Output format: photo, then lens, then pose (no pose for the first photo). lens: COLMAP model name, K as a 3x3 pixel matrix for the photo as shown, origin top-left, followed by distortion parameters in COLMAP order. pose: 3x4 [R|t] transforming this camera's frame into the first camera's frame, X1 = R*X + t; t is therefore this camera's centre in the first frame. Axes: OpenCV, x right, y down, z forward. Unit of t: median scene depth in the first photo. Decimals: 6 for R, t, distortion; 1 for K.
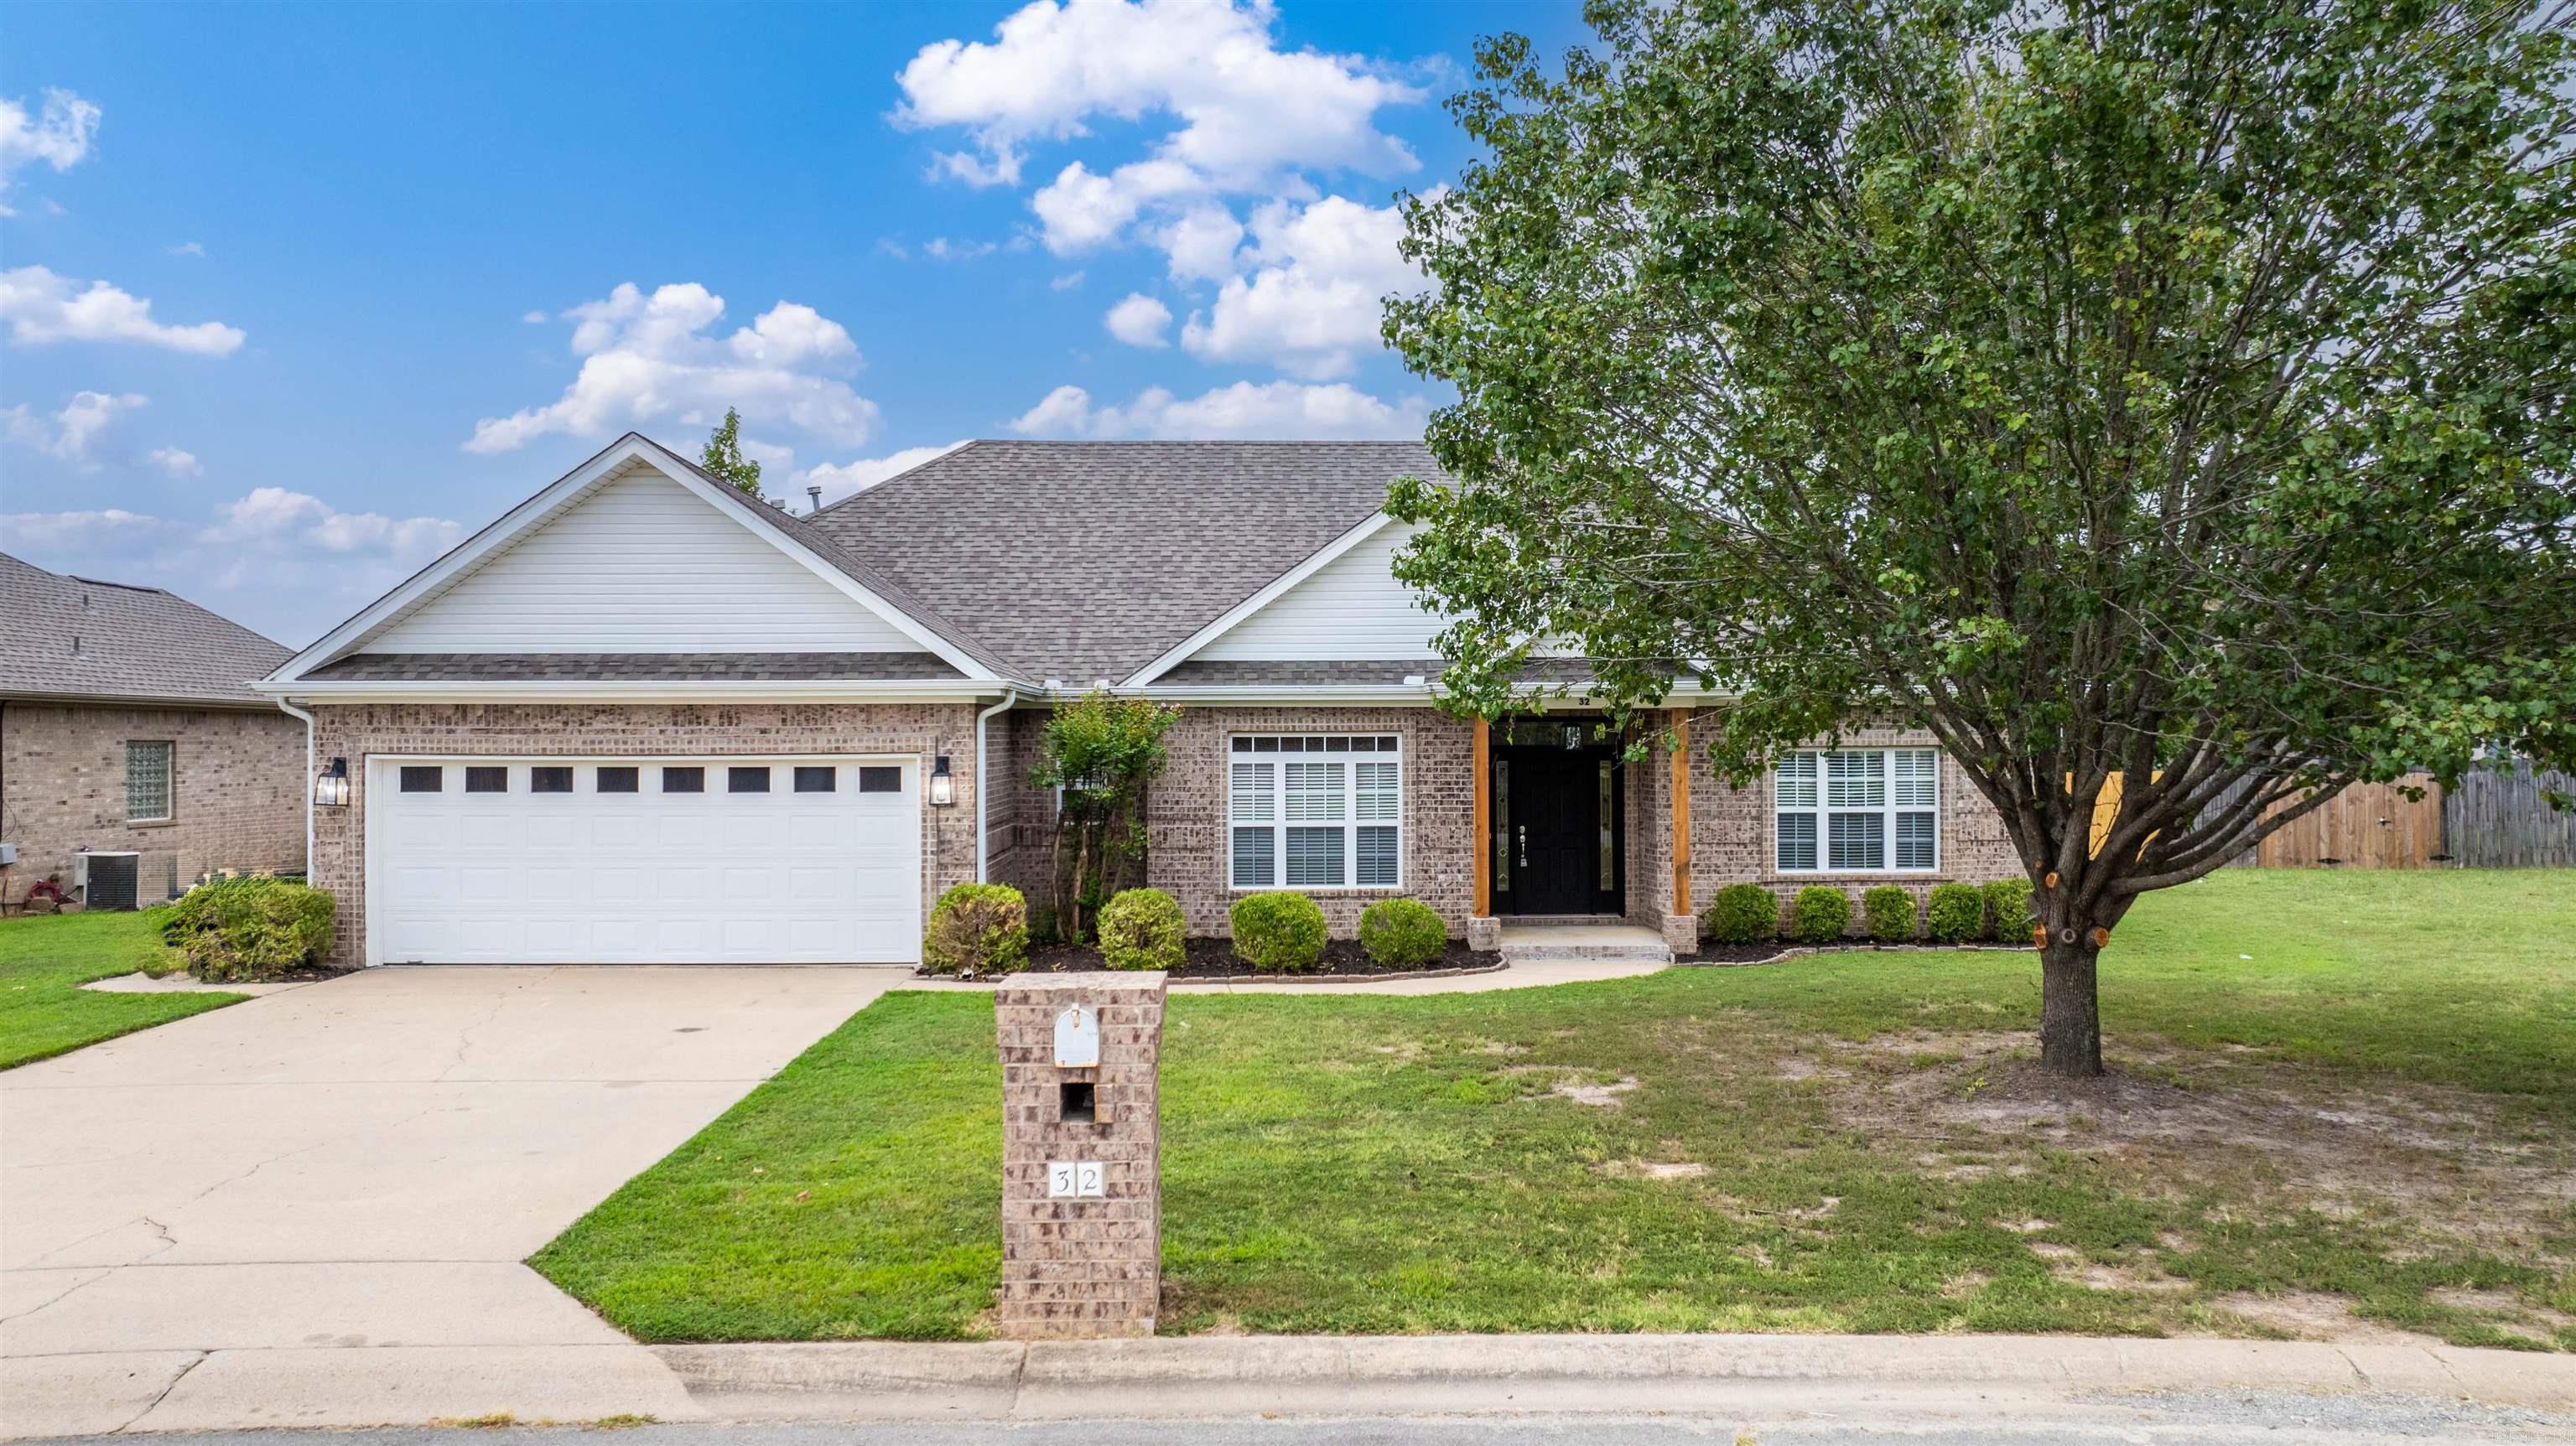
lens RADIAL K [[1837.6, 0, 1288.0], [0, 1837.6, 723.0], [0, 0, 1]] dist [-0.027467, -0.001967]
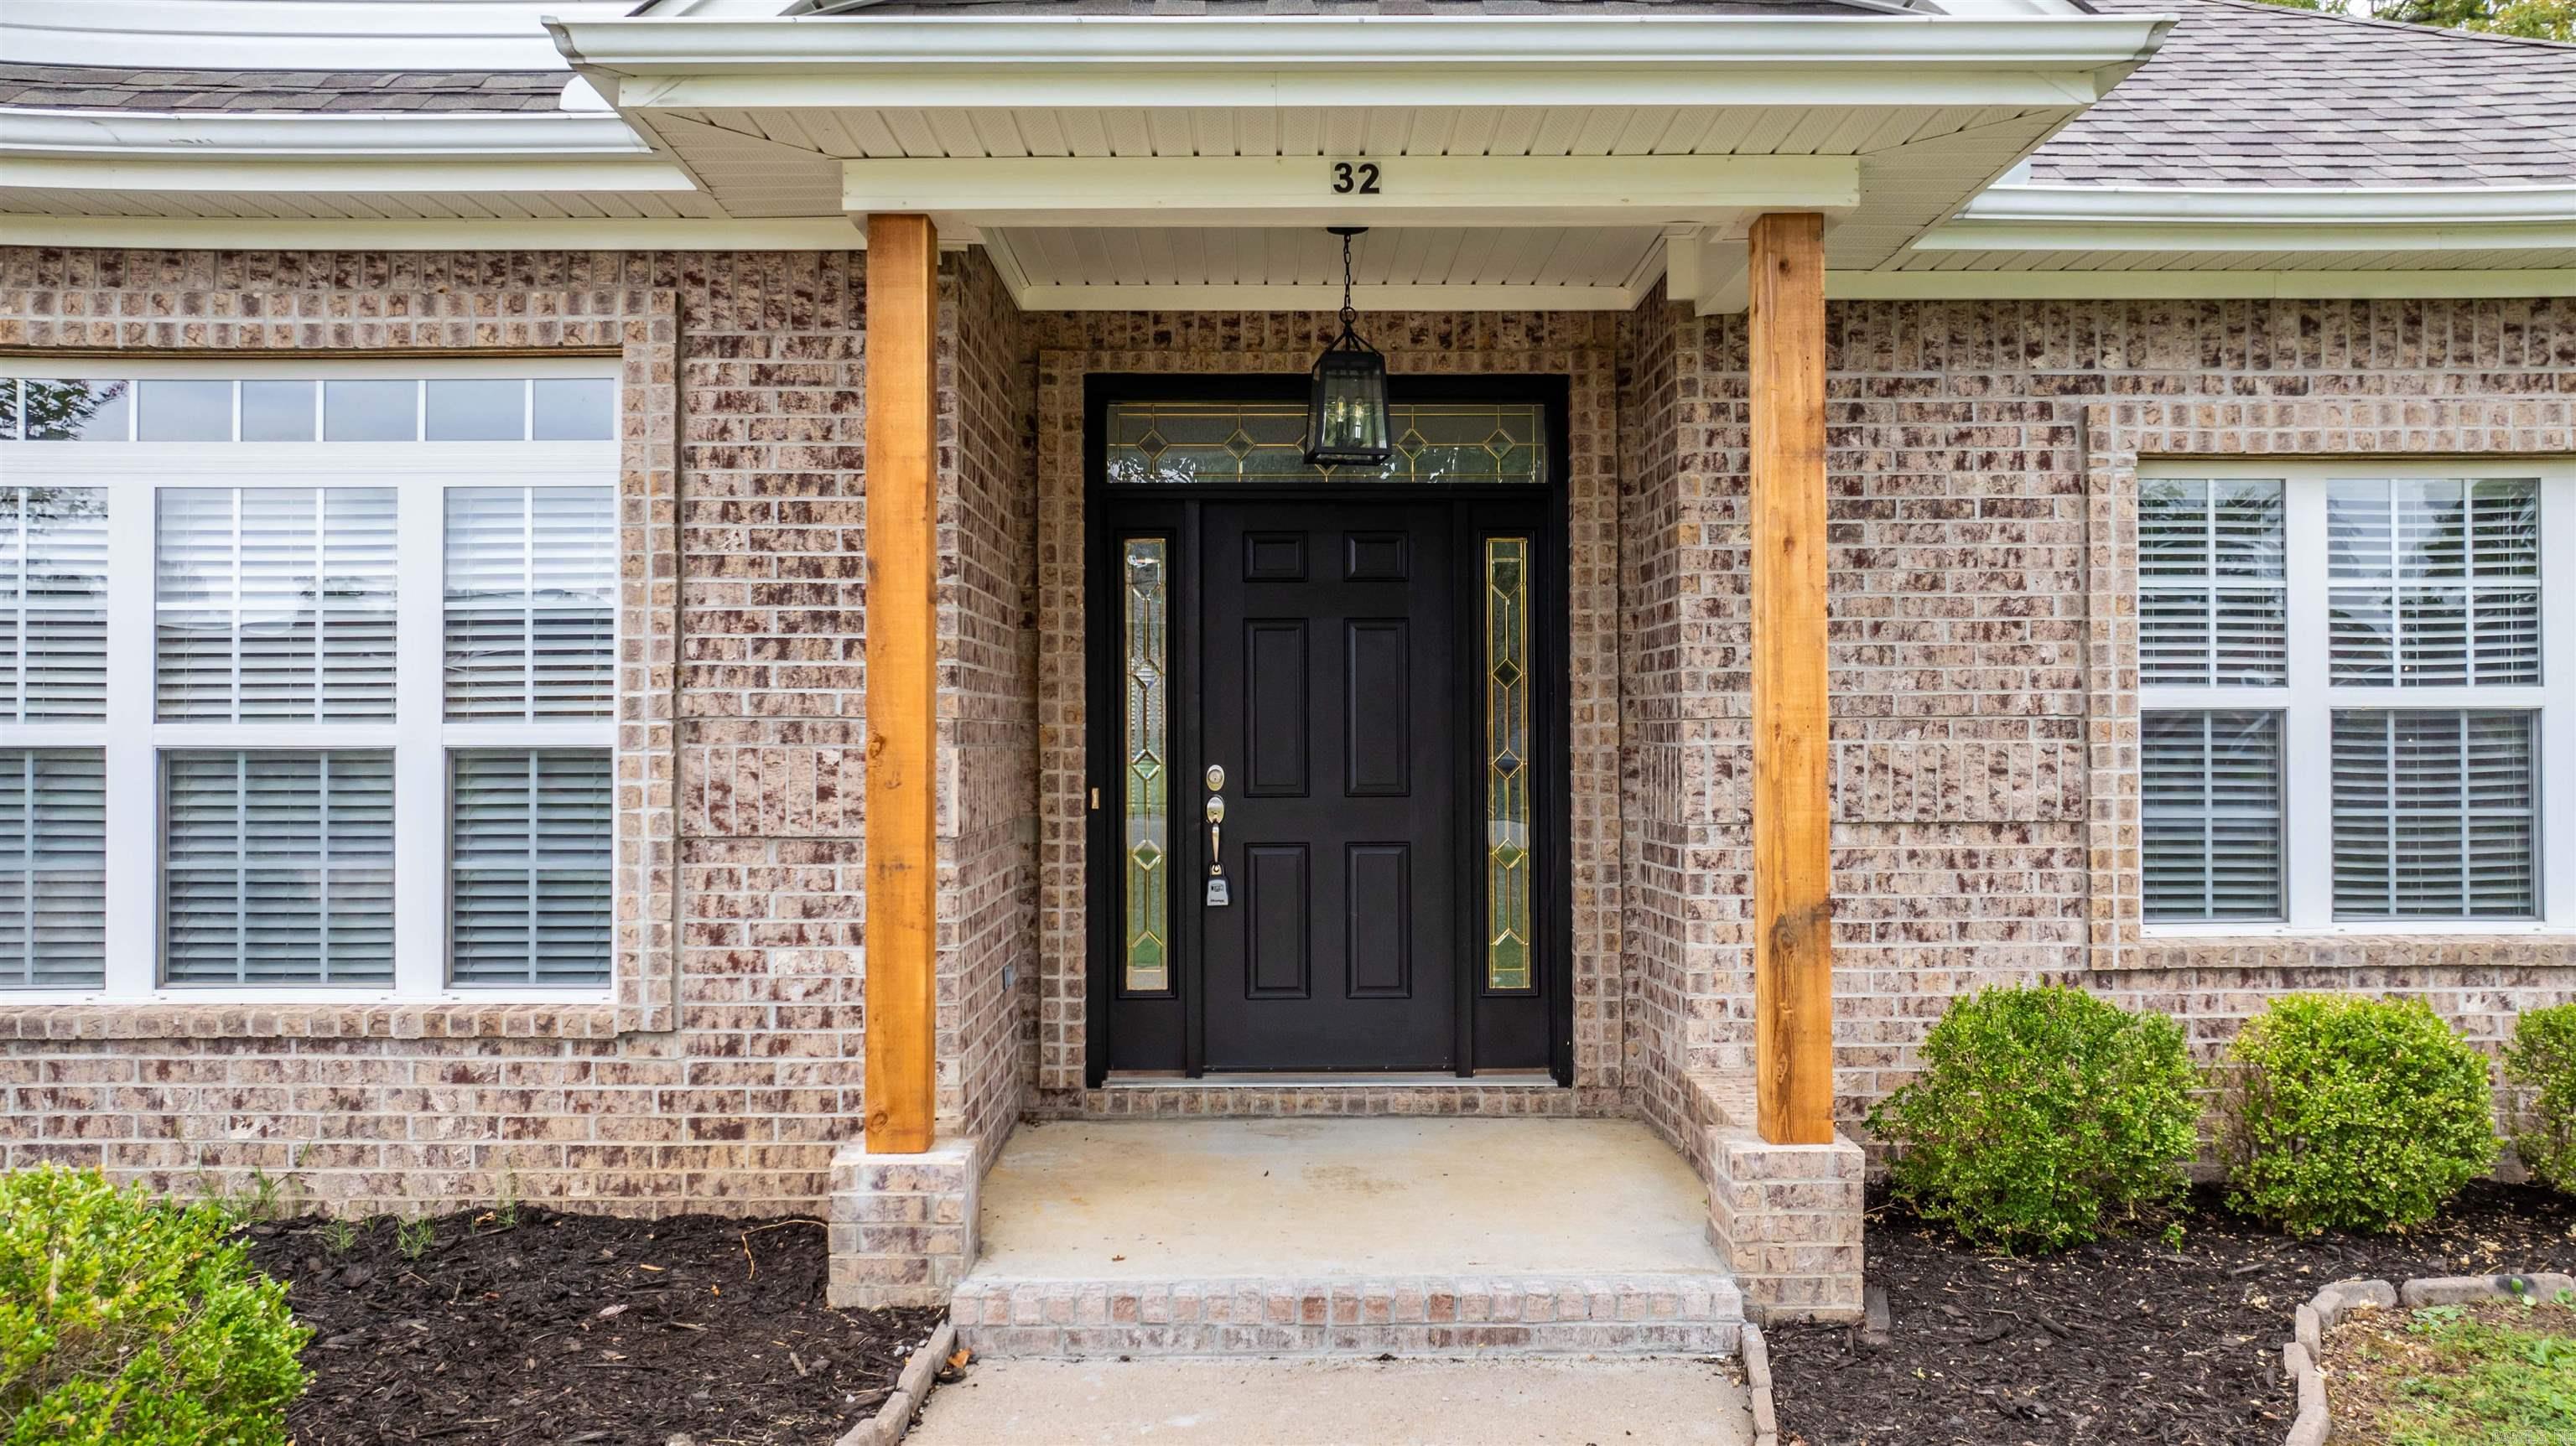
lens RADIAL K [[1849.6, 0, 1288.0], [0, 1849.6, 723.0], [0, 0, 1]] dist [-0.065481, 0.113366]
pose [[0.999898, 0.000964, -0.014229, 0.153983], [-0.000951, 0.999999, 0.000874, 0.053120], [0.014230, -0.000861, 0.999898, 0.765961]]
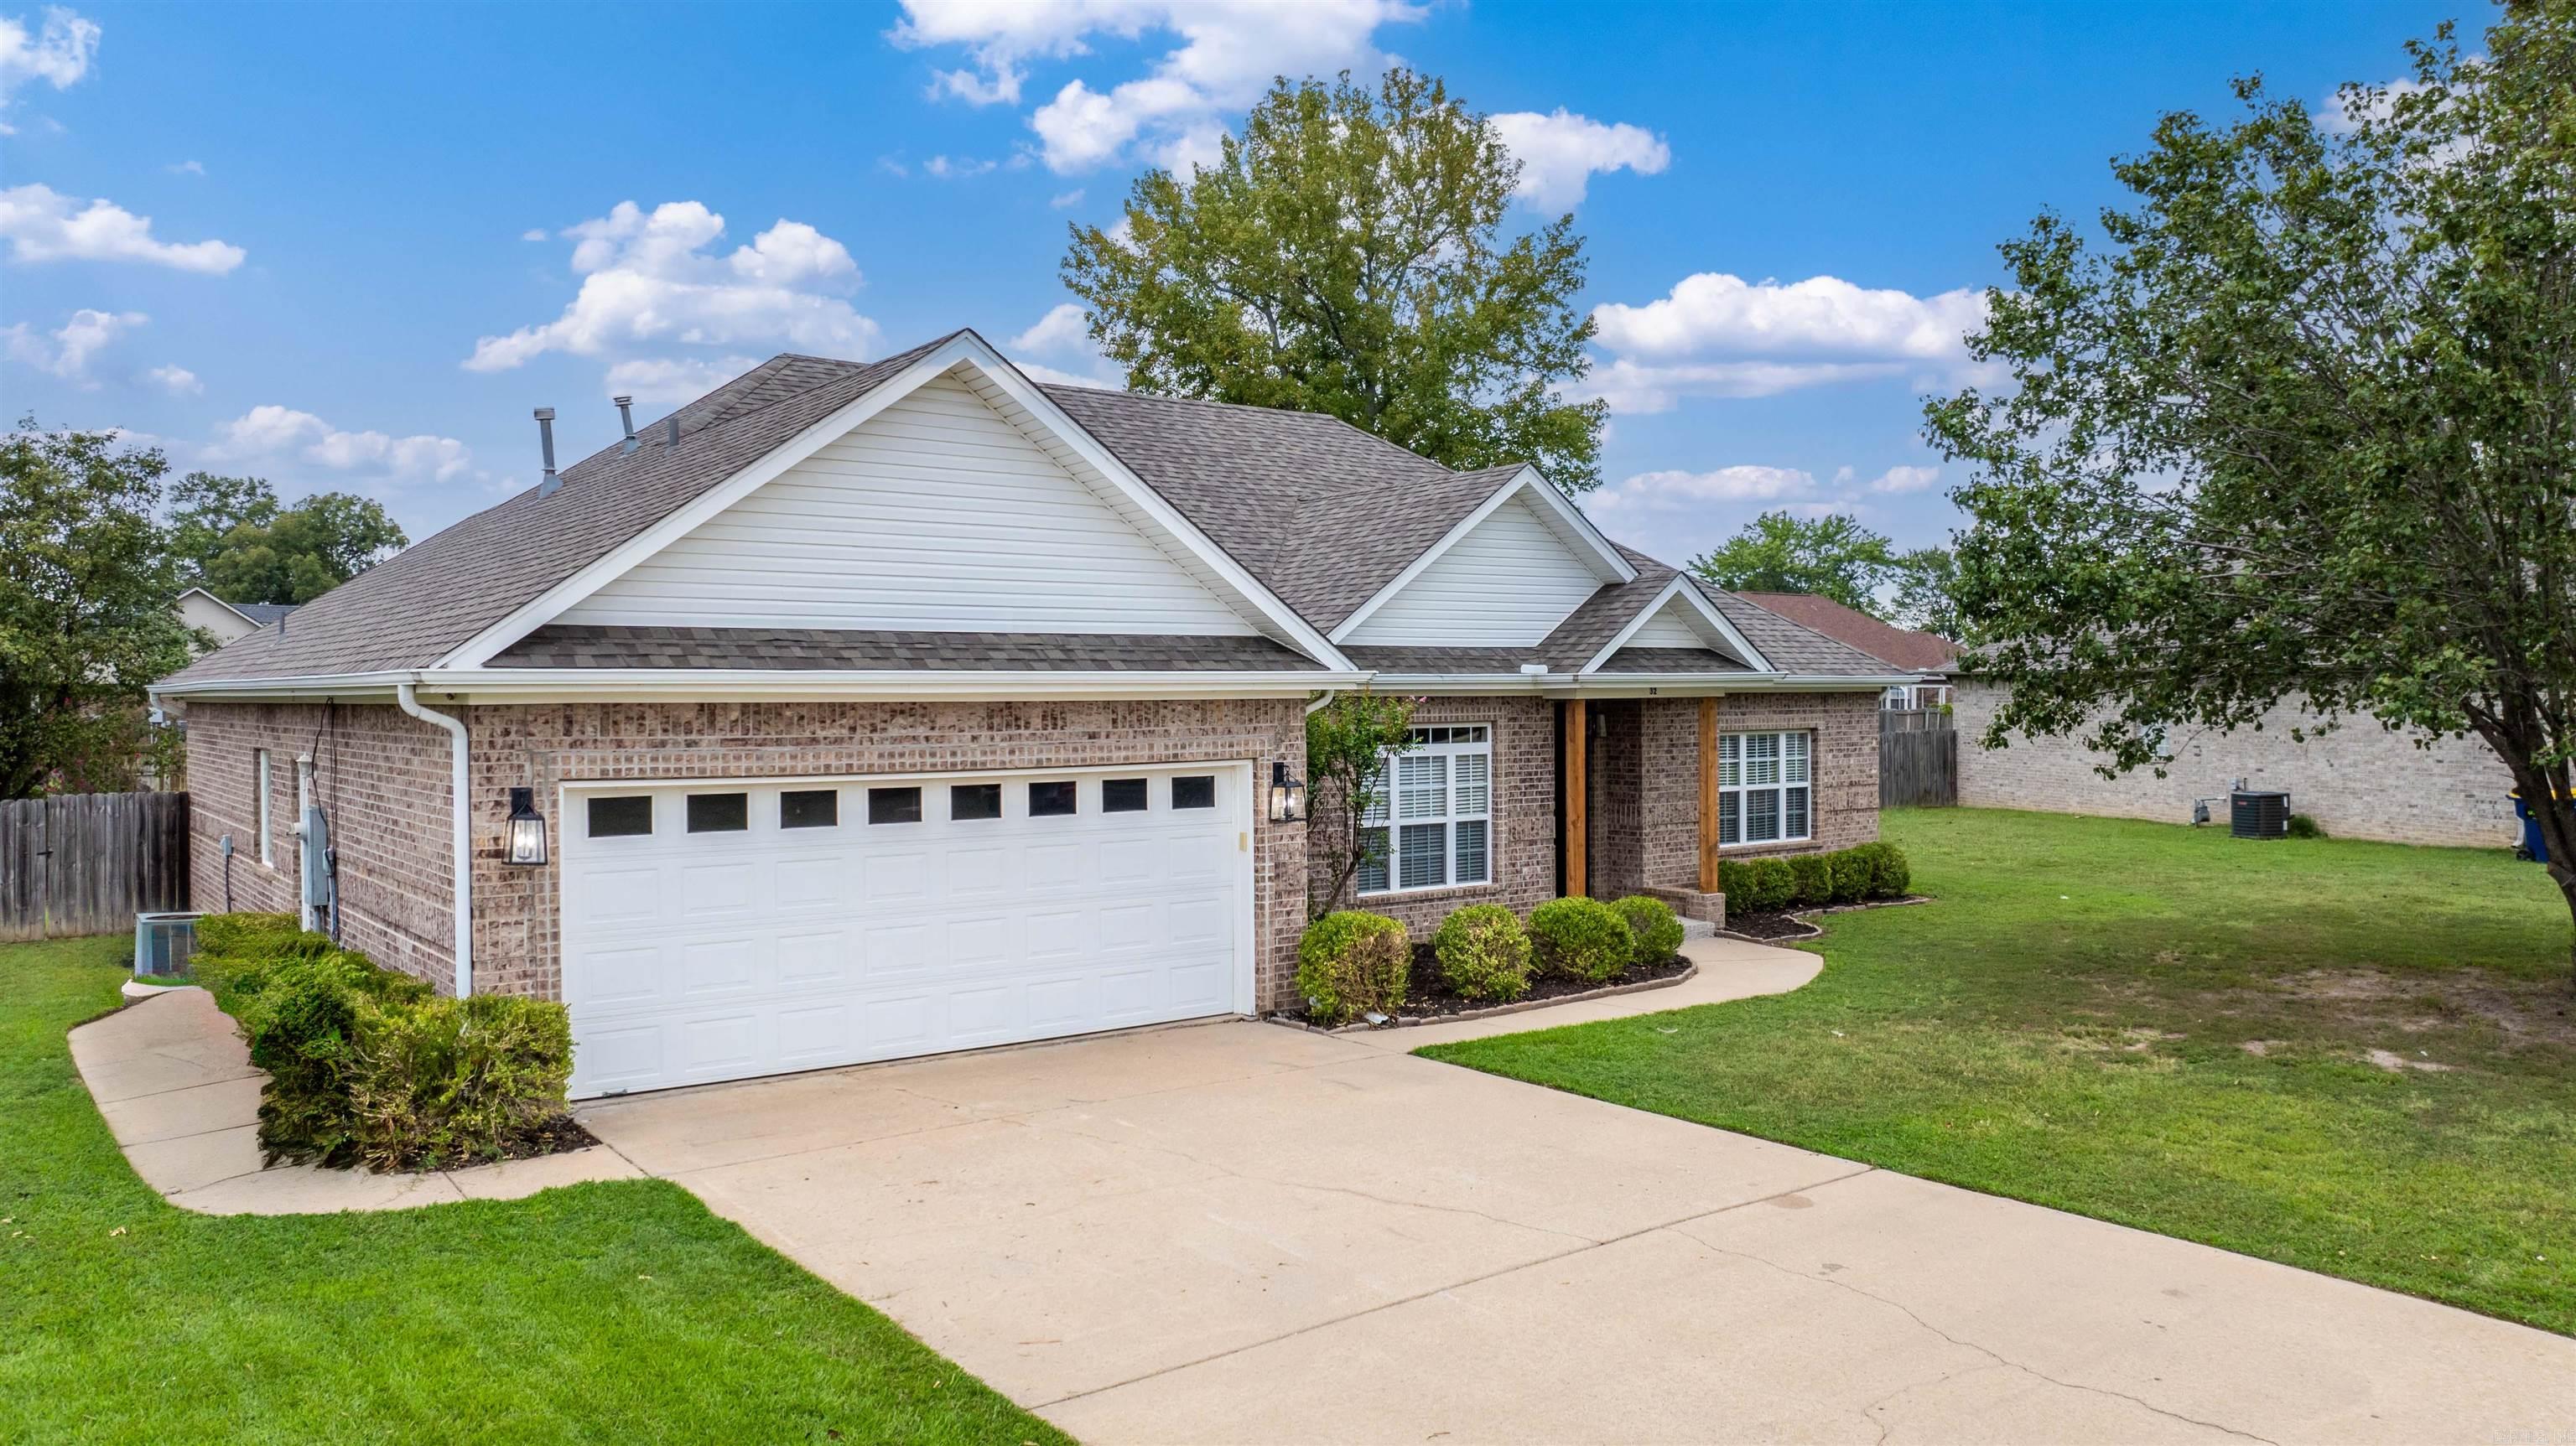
lens RADIAL K [[1828.7, 0, 1288.0], [0, 1828.7, 723.0], [0, 0, 1]] dist [-0.003812, -0.000959]
pose [[0.812076, -0.011463, 0.583439, -0.589371], [-0.002944, 0.999714, 0.023738, -0.017115], [-0.583544, -0.020995, 0.811810, 0.287149]]
